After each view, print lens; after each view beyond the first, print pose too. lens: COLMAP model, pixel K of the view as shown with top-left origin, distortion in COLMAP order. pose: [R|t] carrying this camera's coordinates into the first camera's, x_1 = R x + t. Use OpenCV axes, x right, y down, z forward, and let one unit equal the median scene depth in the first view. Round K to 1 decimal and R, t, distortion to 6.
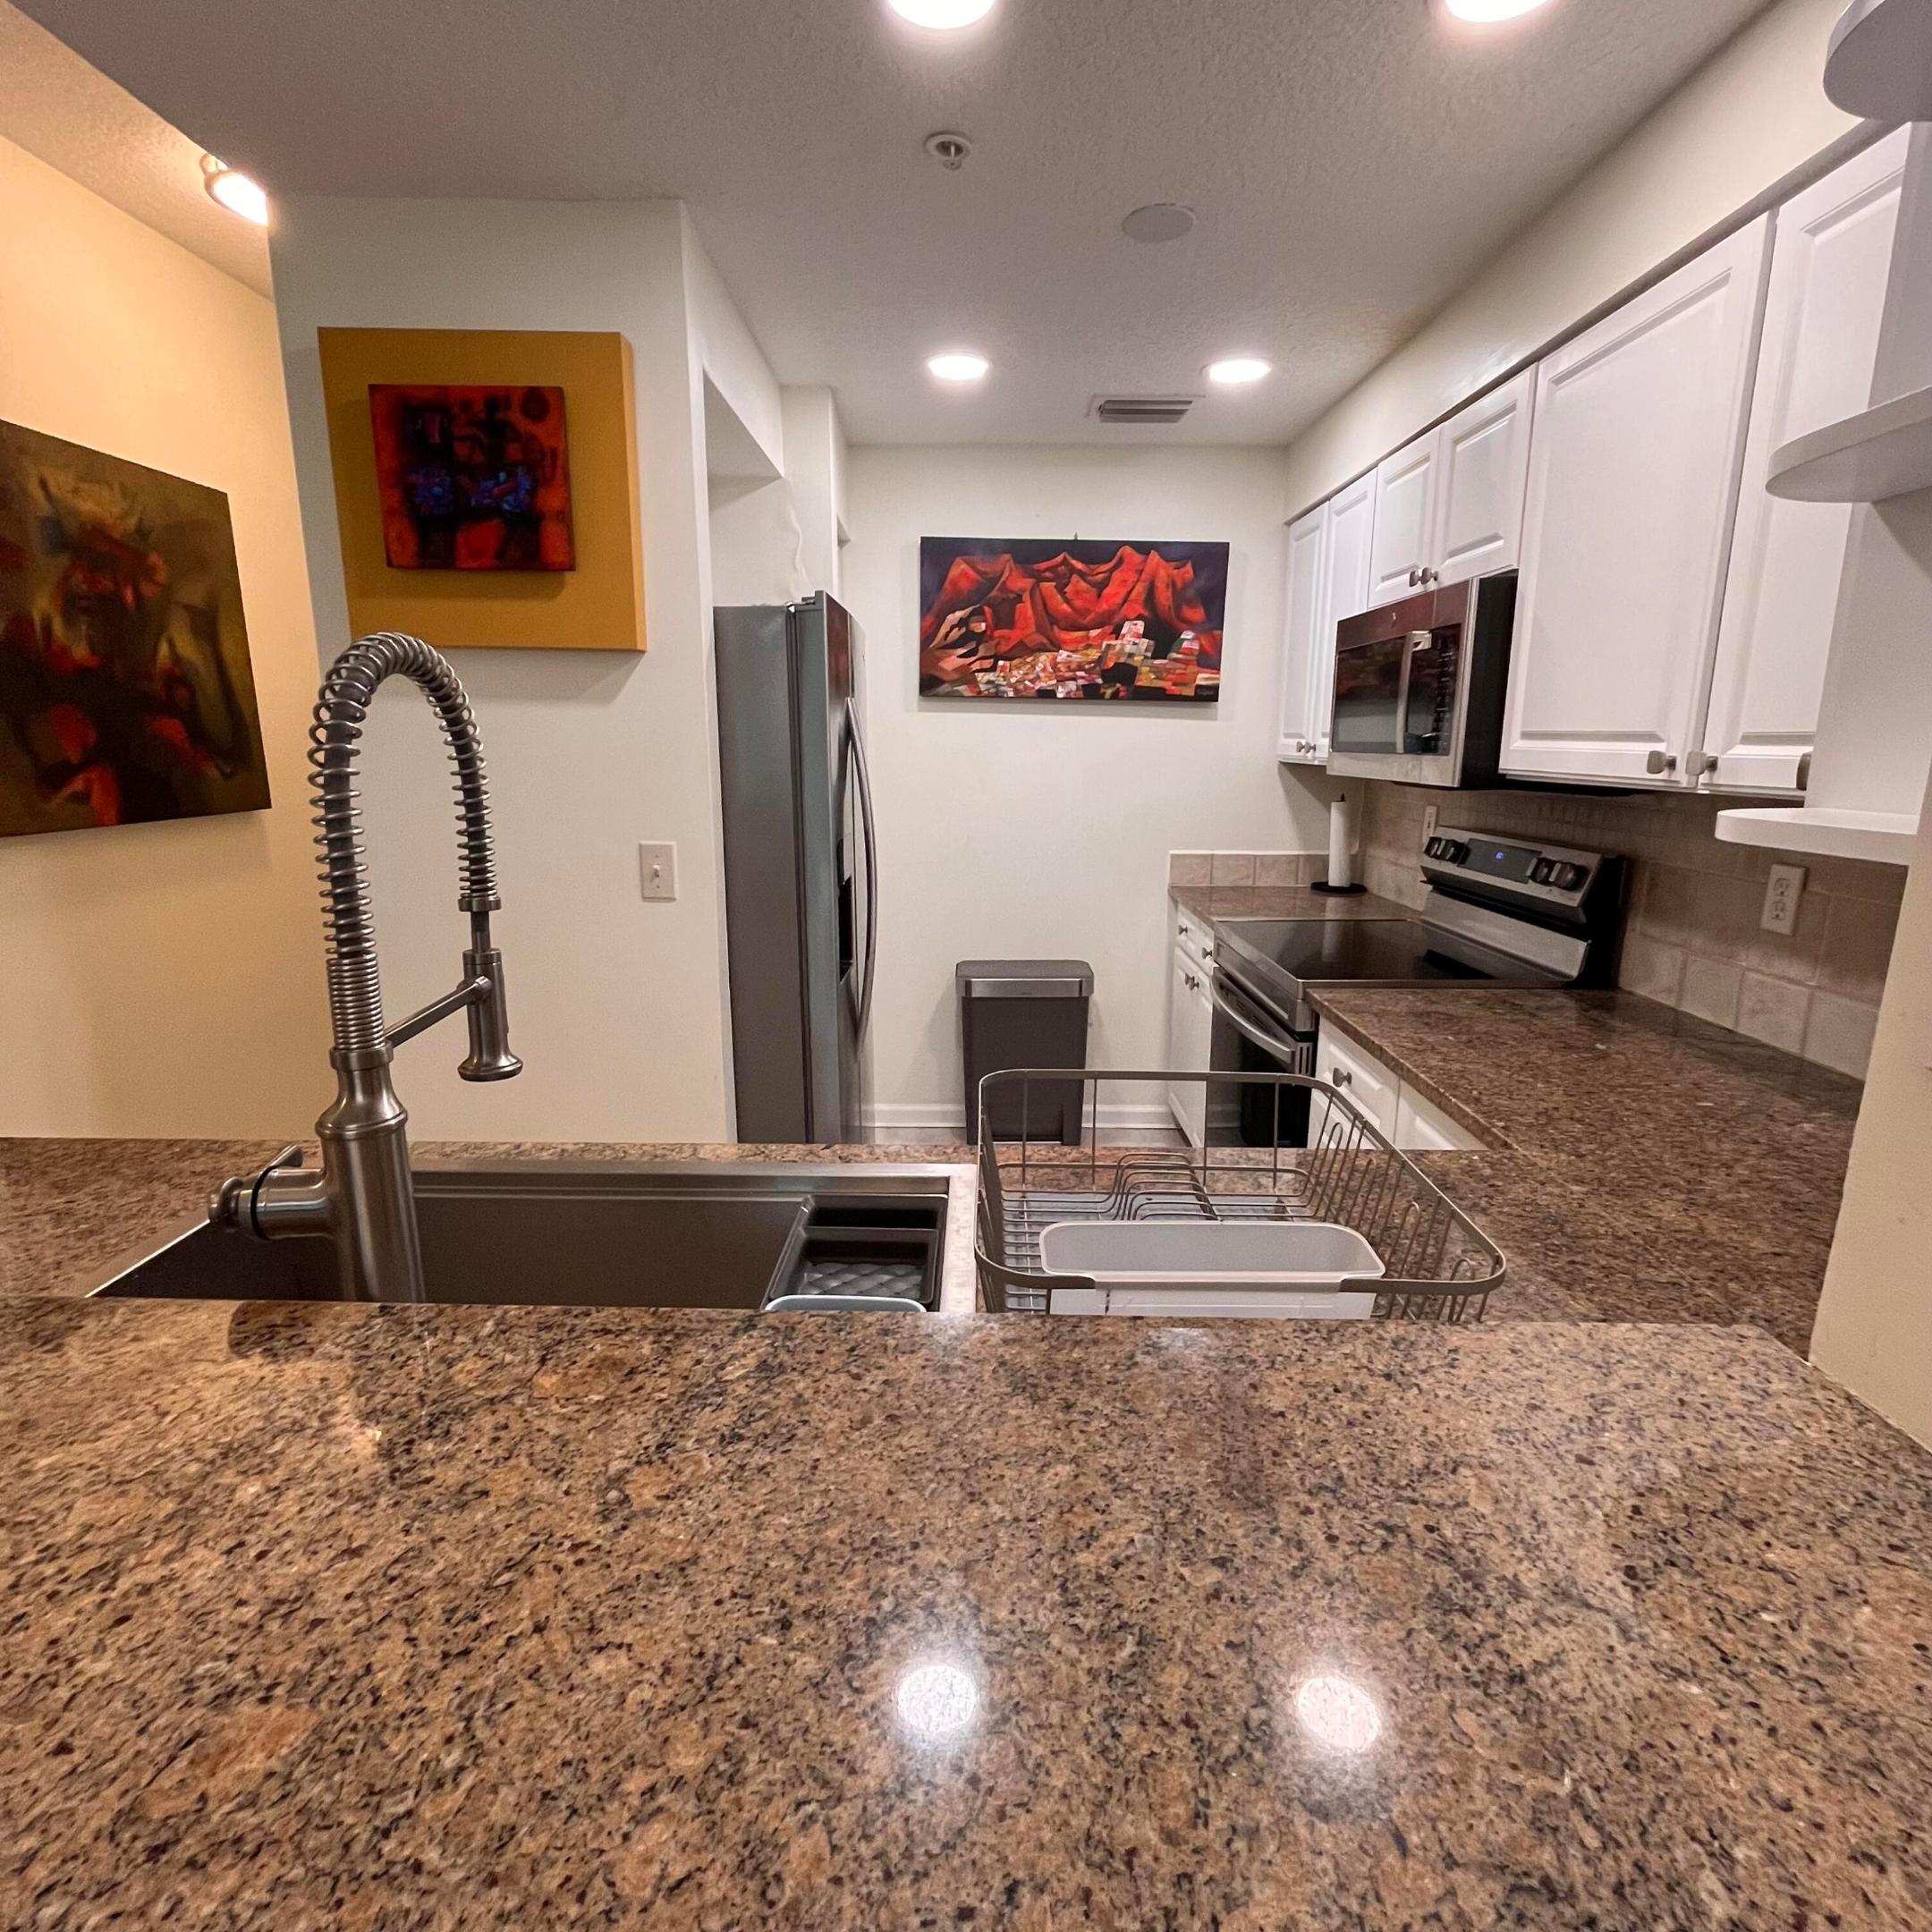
lens RADIAL K [[1038.5, 0, 966.0], [0, 1038.5, 966.0], [0, 0, 1]] dist [-0.003959, -0.000511]
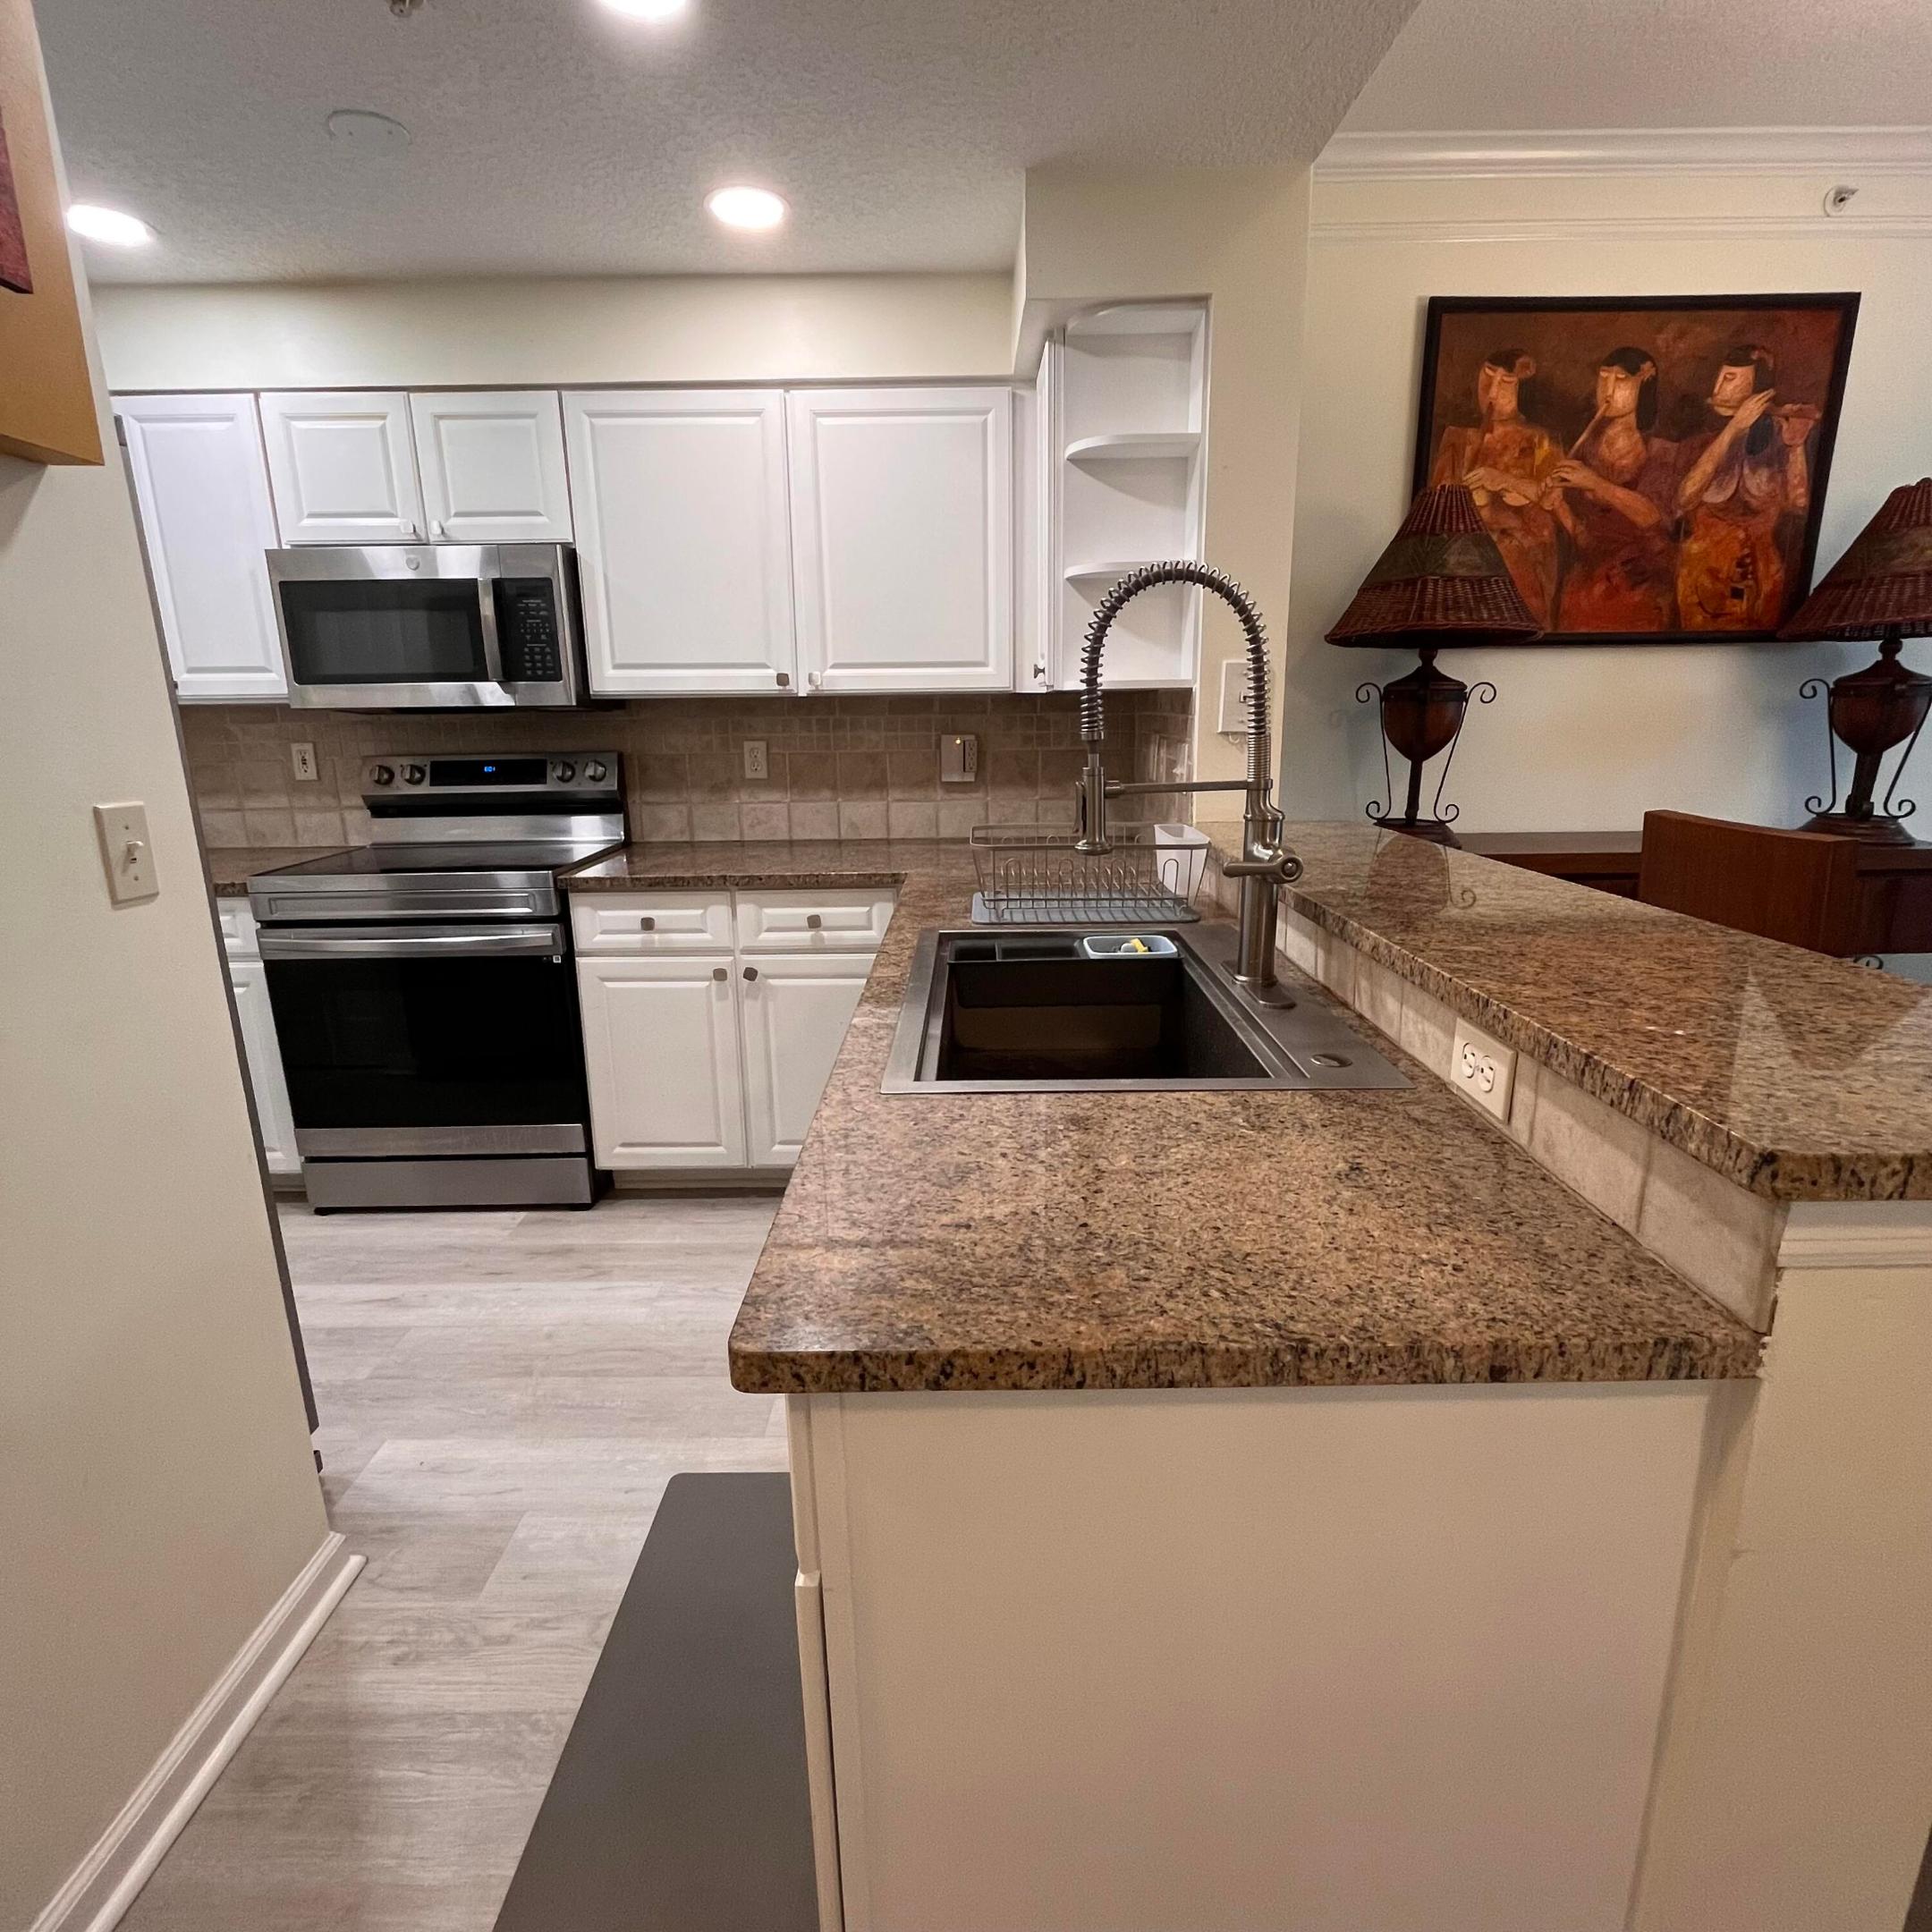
lens RADIAL K [[1040.4, 0, 966.0], [0, 1040.4, 966.0], [0, 0, 1]] dist [-0.000197, -0.002213]
pose [[-0.009073, -0.245215, 0.969426, -0.626628], [0.224159, 0.944295, 0.240956, -0.046431], [-0.974510, 0.219492, 0.046399, 0.367767]]
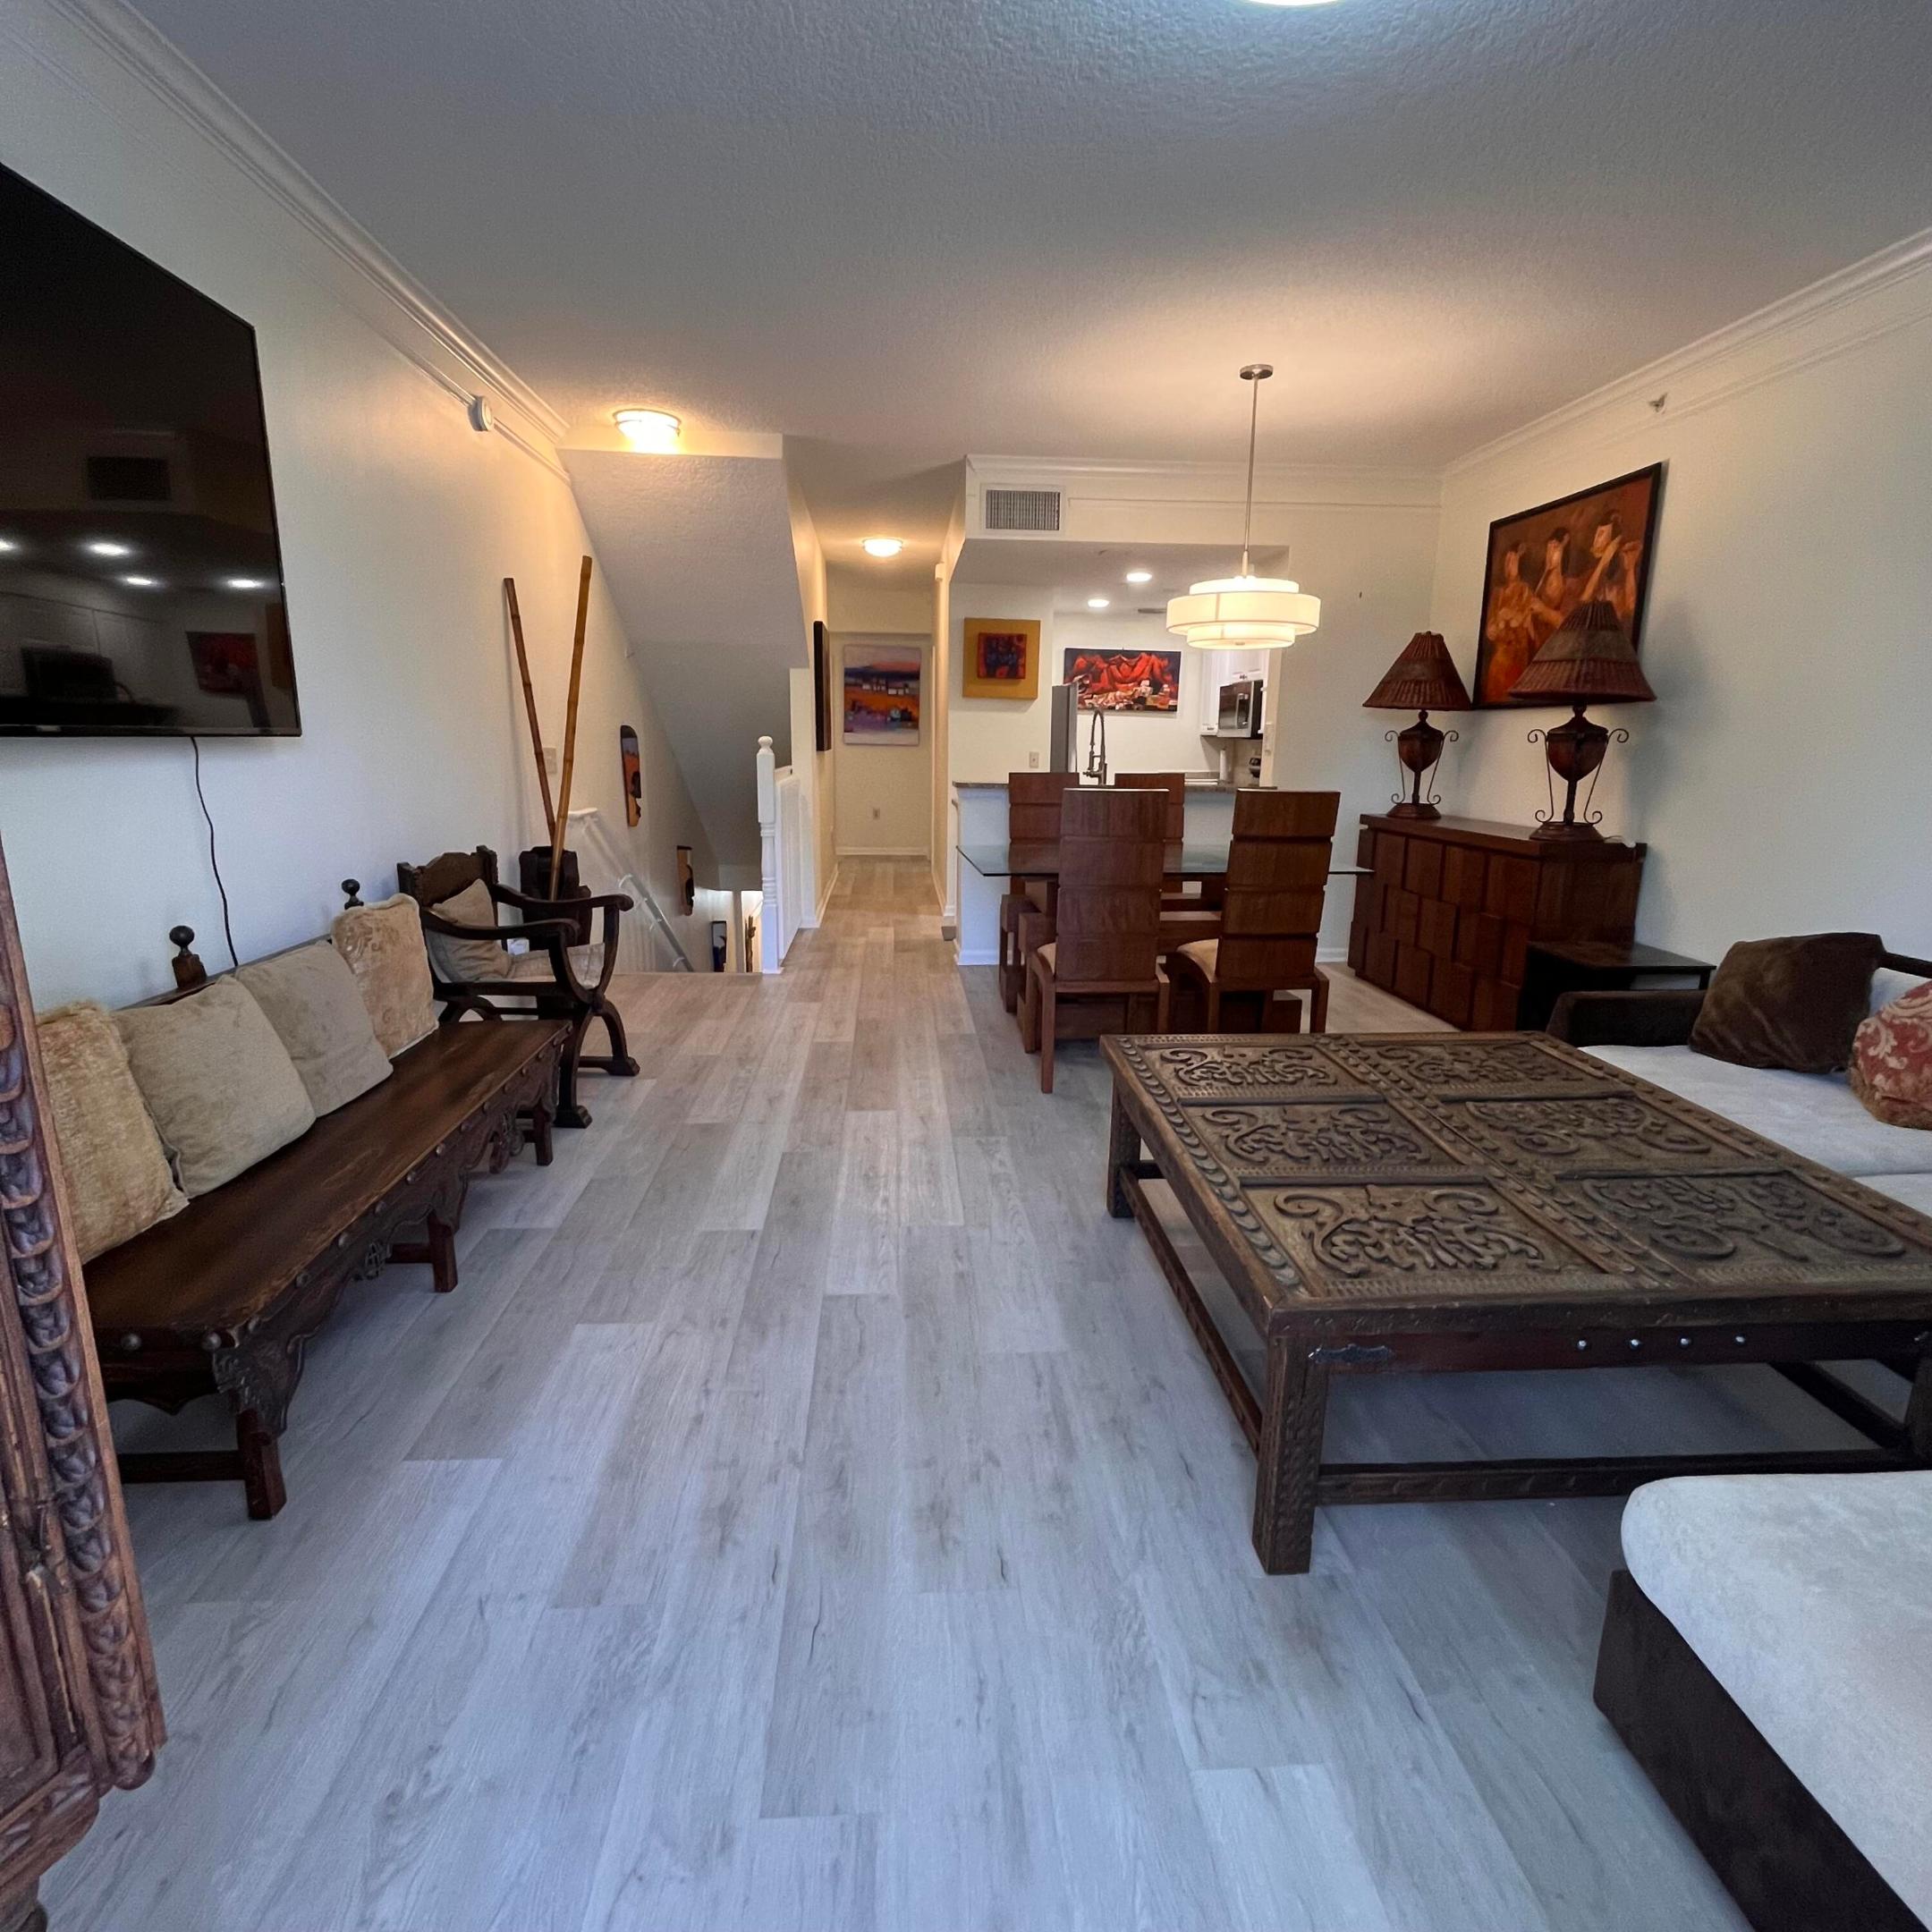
lens RADIAL K [[1041.7, 0, 966.0], [0, 1041.7, 966.0], [0, 0, 1]] dist [0.000313, -0.001614]
pose [[0.996789, -0.011167, 0.079296, -0.584576], [0.011016, 0.999937, 0.002334, 0.434901], [-0.079317, -0.001453, 0.996848, -1.828381]]
